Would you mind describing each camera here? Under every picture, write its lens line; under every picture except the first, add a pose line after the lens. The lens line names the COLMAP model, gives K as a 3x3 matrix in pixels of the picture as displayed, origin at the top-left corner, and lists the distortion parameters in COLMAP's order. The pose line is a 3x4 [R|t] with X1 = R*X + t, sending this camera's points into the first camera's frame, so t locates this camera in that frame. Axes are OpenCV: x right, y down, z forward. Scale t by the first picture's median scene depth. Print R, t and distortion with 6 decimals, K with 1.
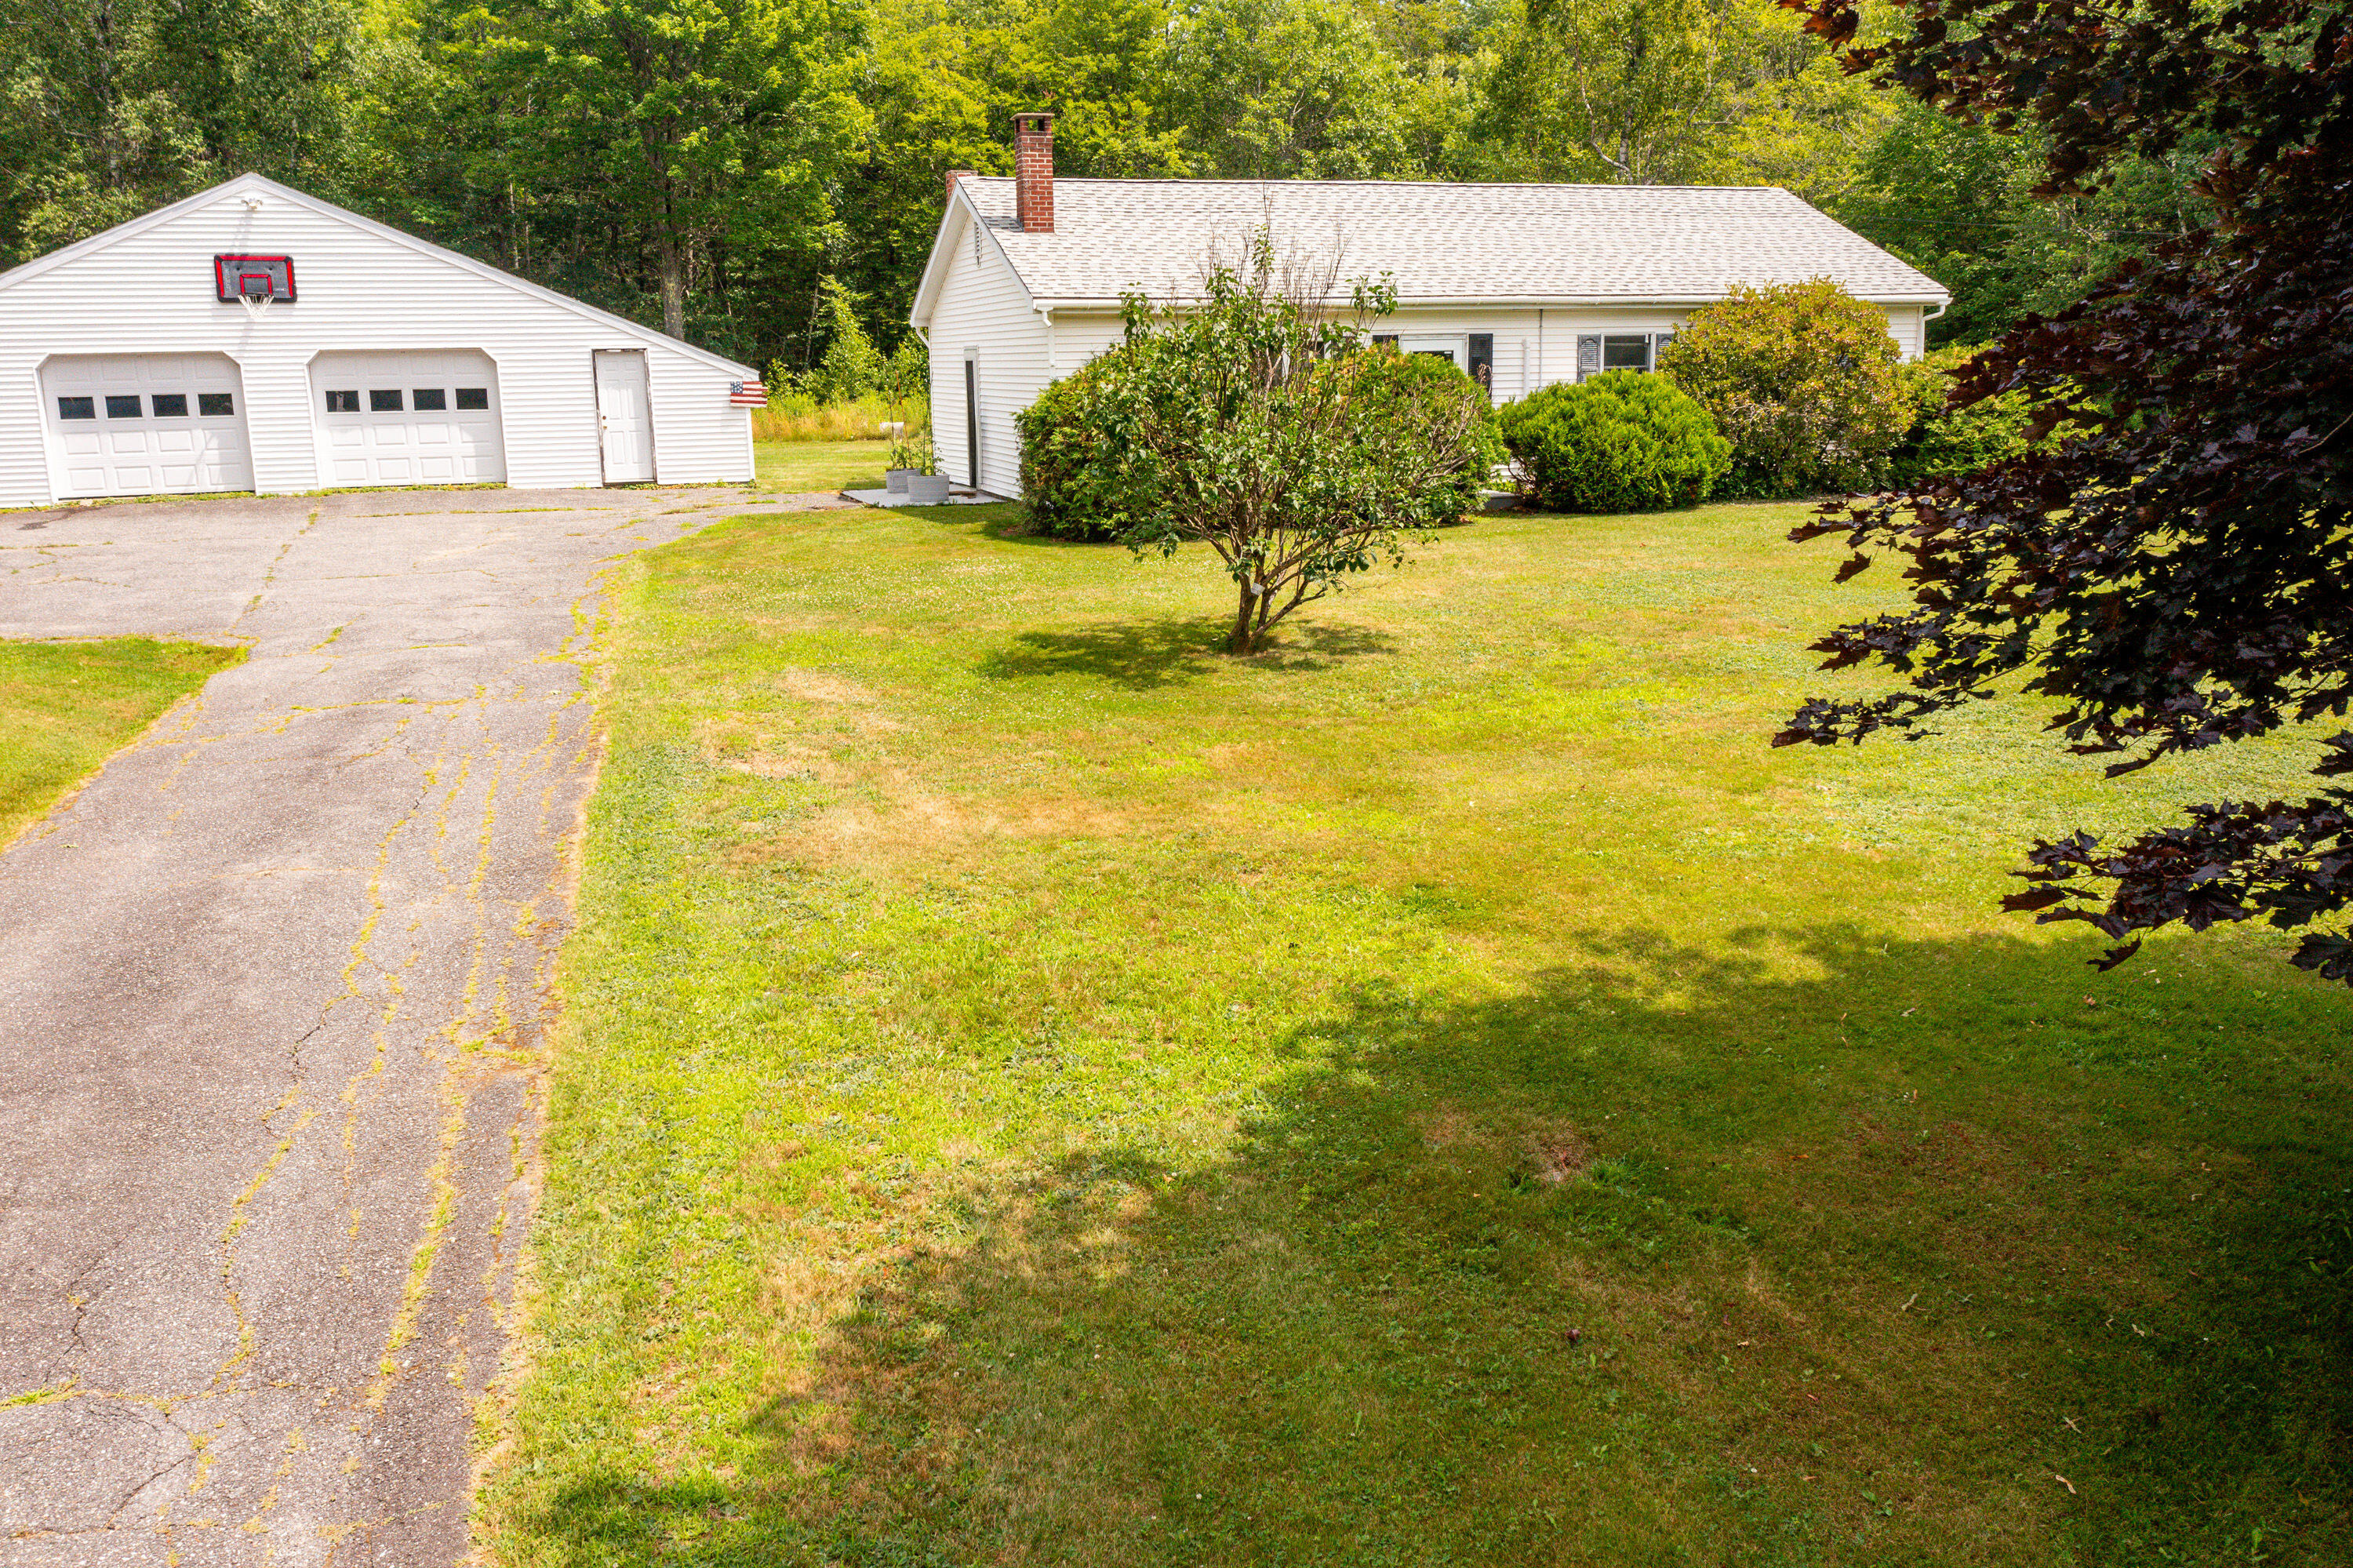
lens RADIAL K [[1863.4, 0, 1185.9], [0, 1863.4, 787.5], [0, 0, 1]] dist [-0.011692, -0.000479]
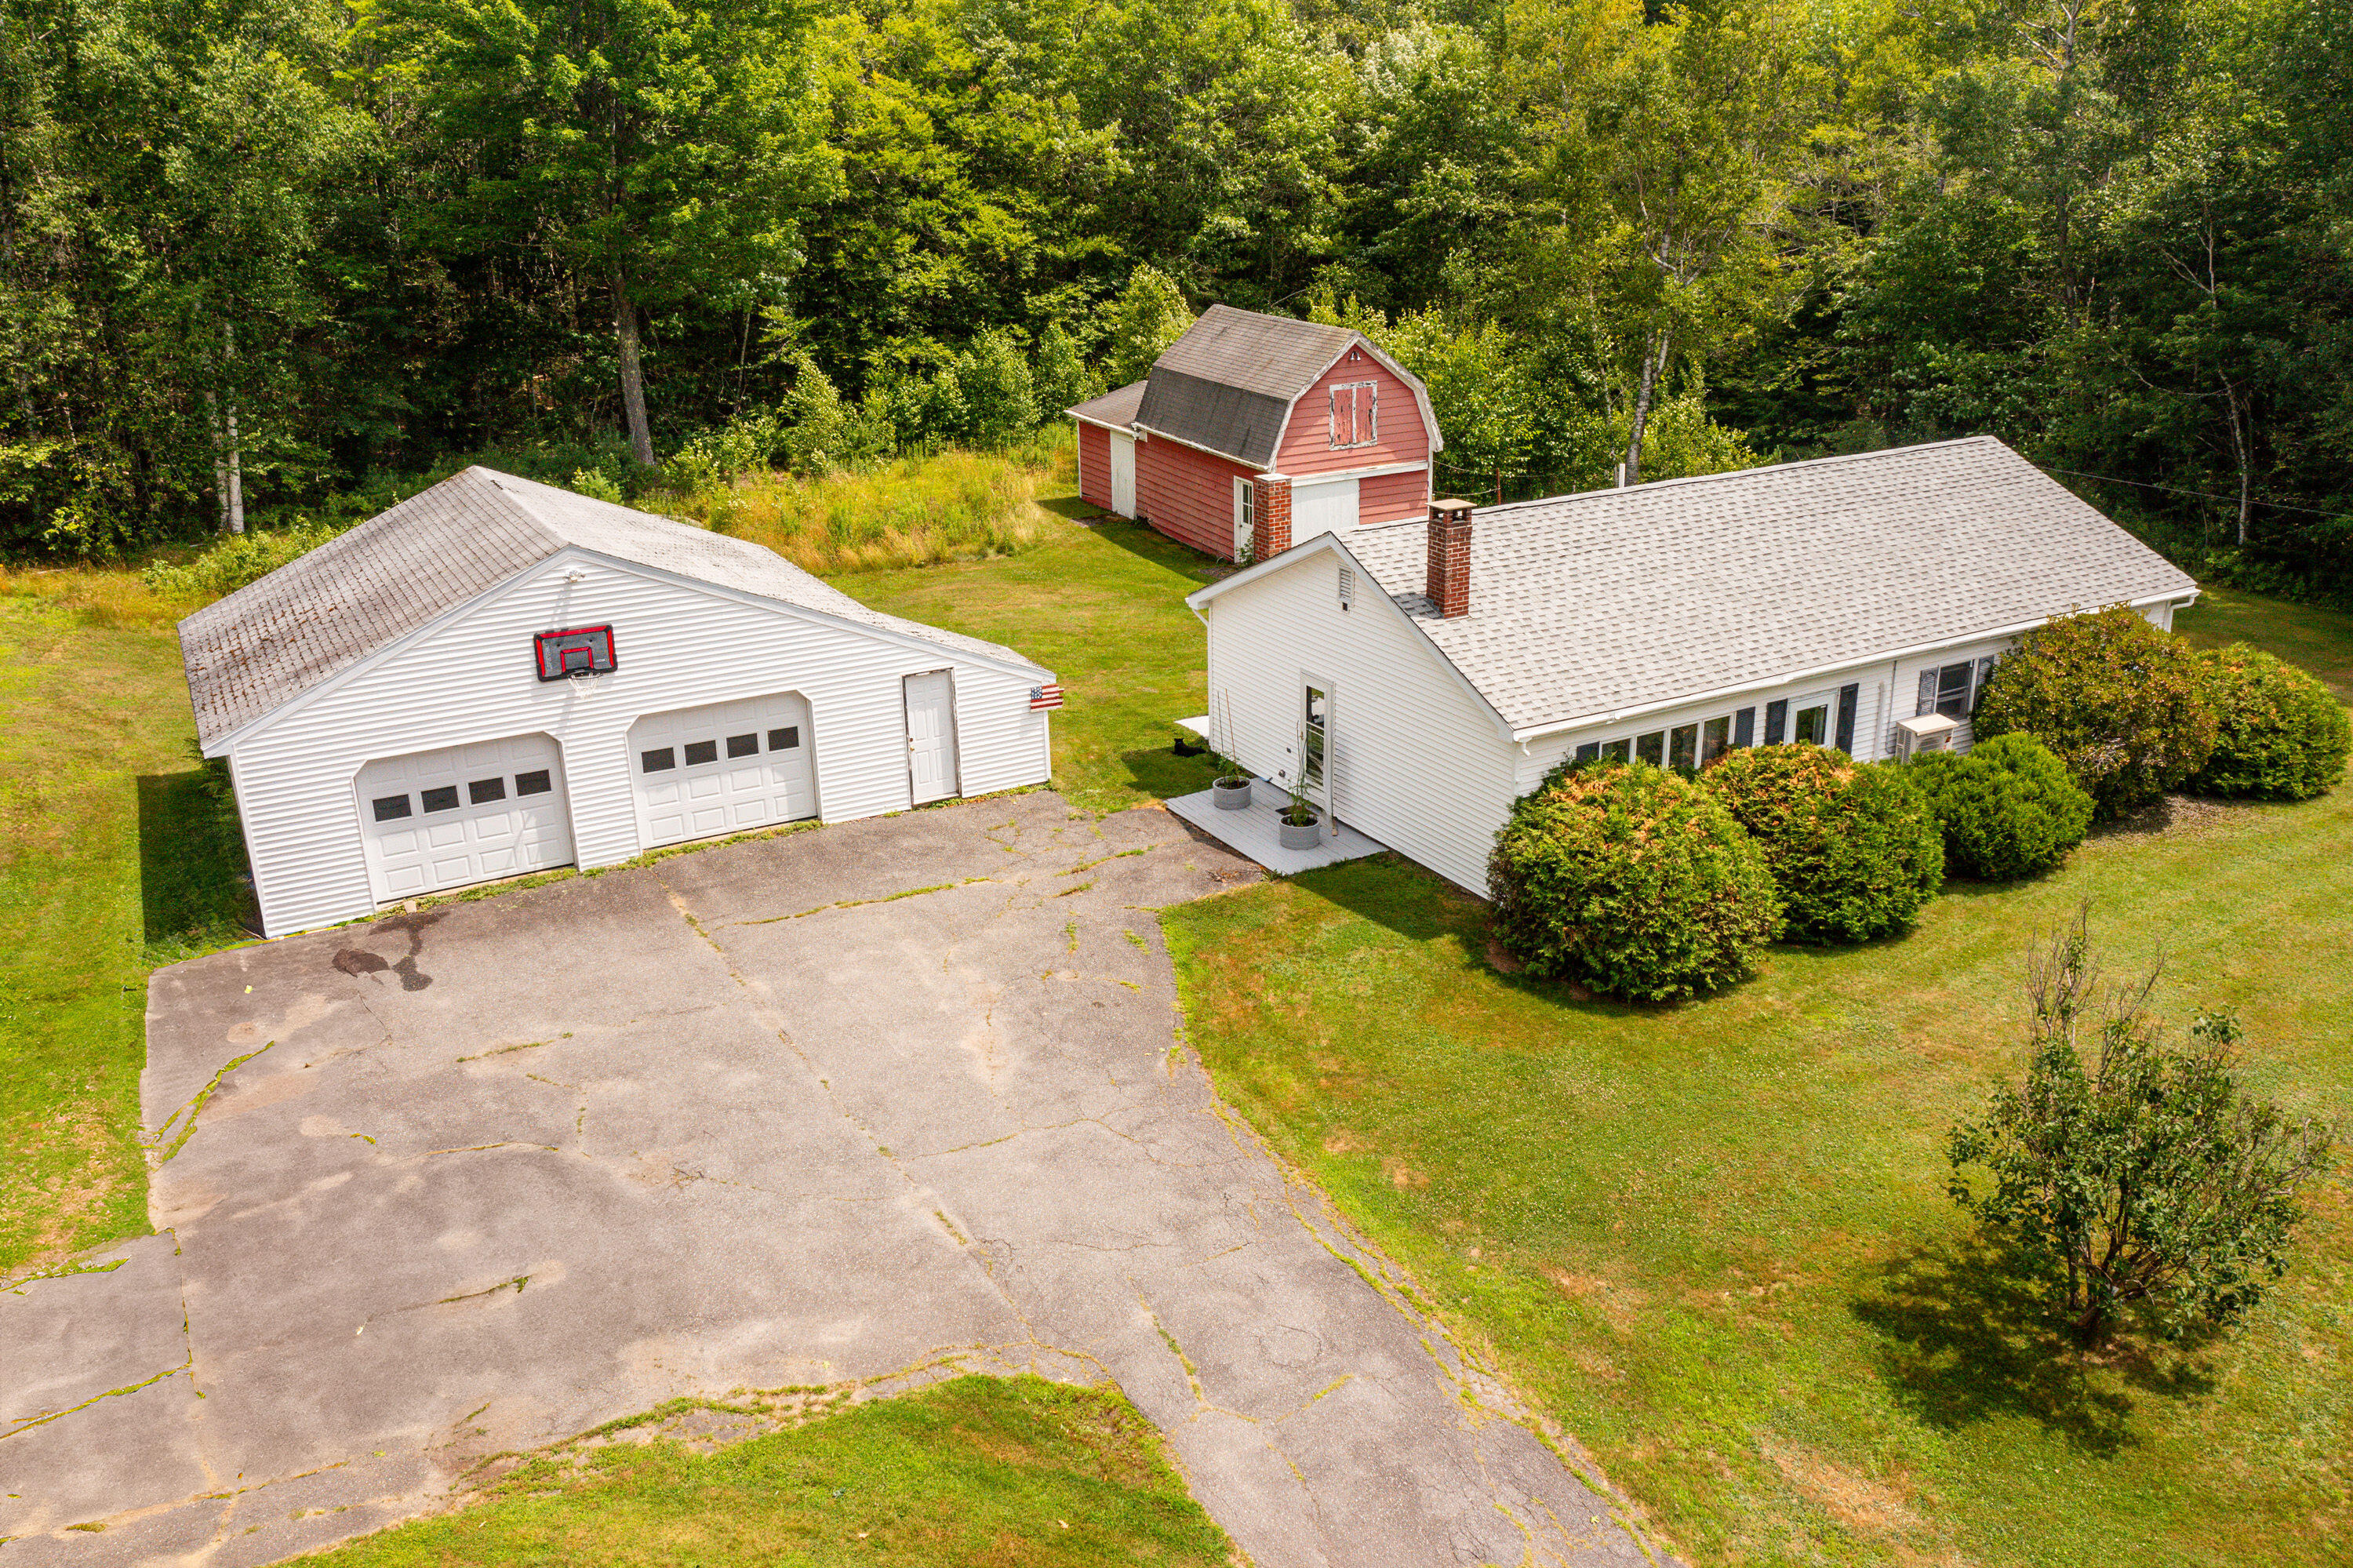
lens RADIAL K [[1863.4, 0, 1185.9], [0, 1863.4, 787.5], [0, 0, 1]] dist [-0.011692, -0.000479]
pose [[0.983293, -0.064943, 0.170050, -0.358583], [0.044832, 0.991816, 0.119542, -0.300318], [-0.176421, -0.109921, 0.978158, 0.028329]]
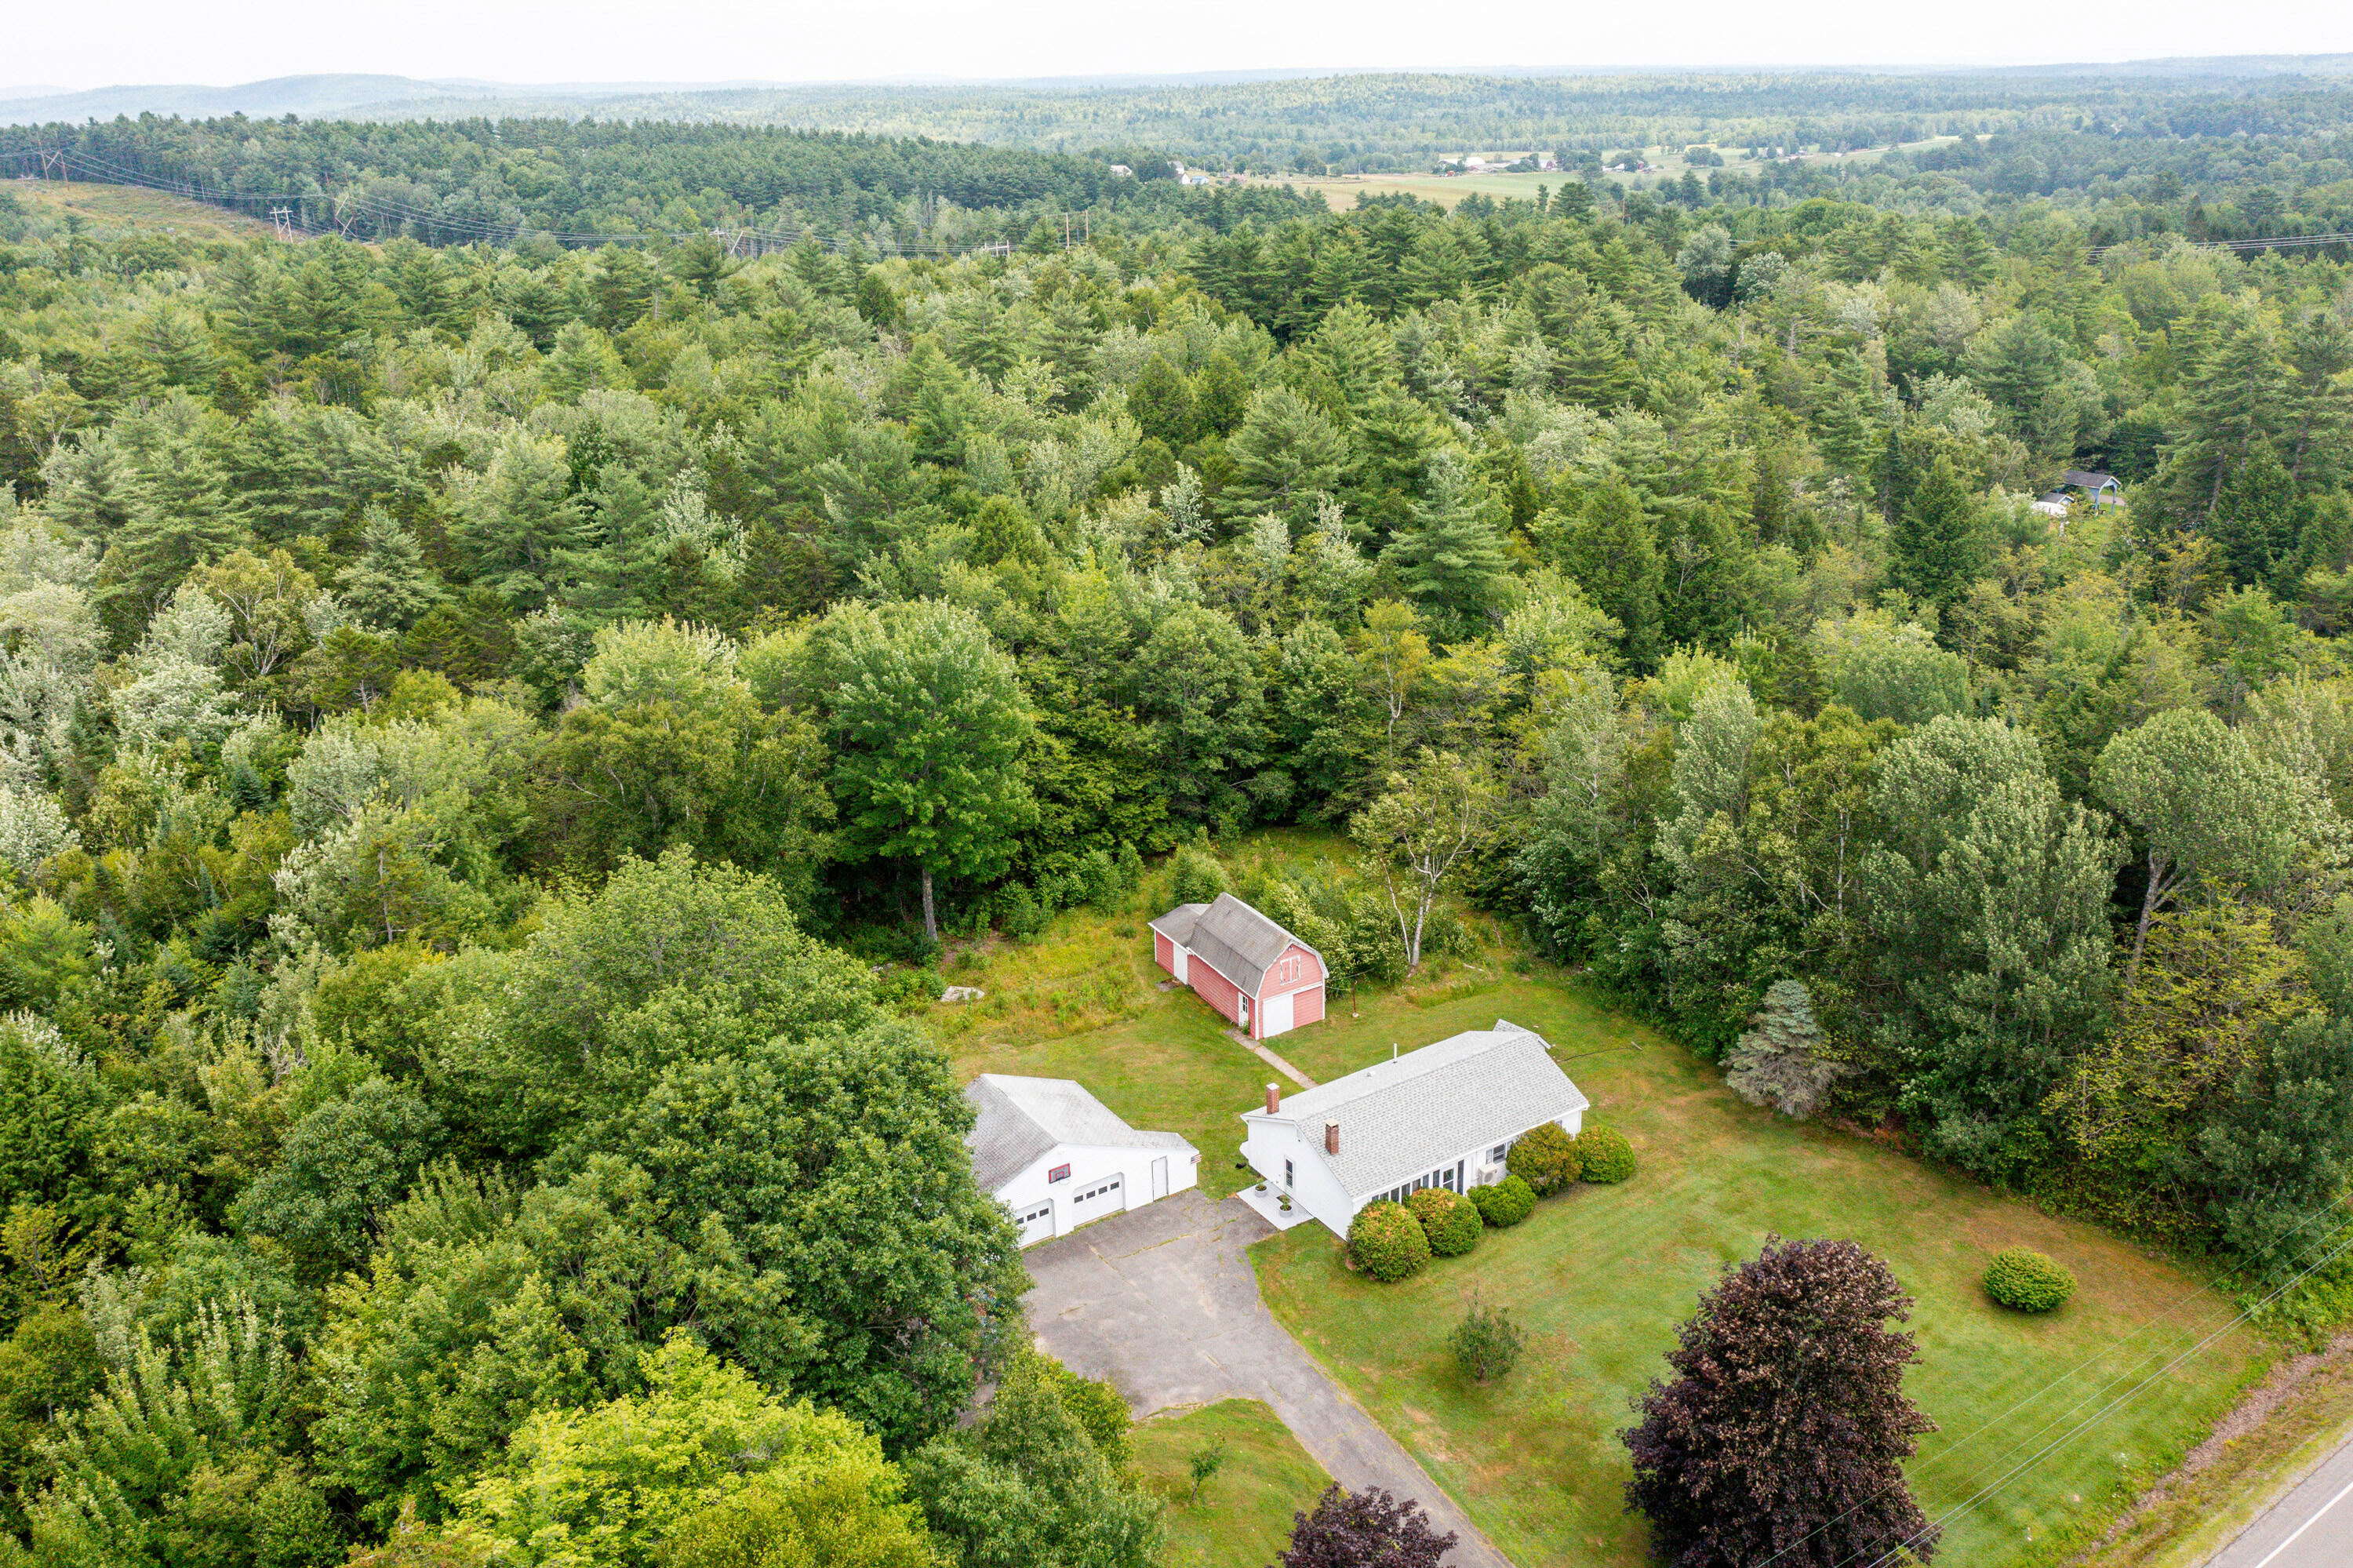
lens RADIAL K [[1863.4, 0, 1185.9], [0, 1863.4, 787.5], [0, 0, 1]] dist [-0.011692, -0.000479]
pose [[0.969680, -0.095861, 0.224790, -0.906414], [0.066073, 0.988435, 0.136492, -1.263269], [-0.235275, -0.117501, 0.964800, -1.821805]]
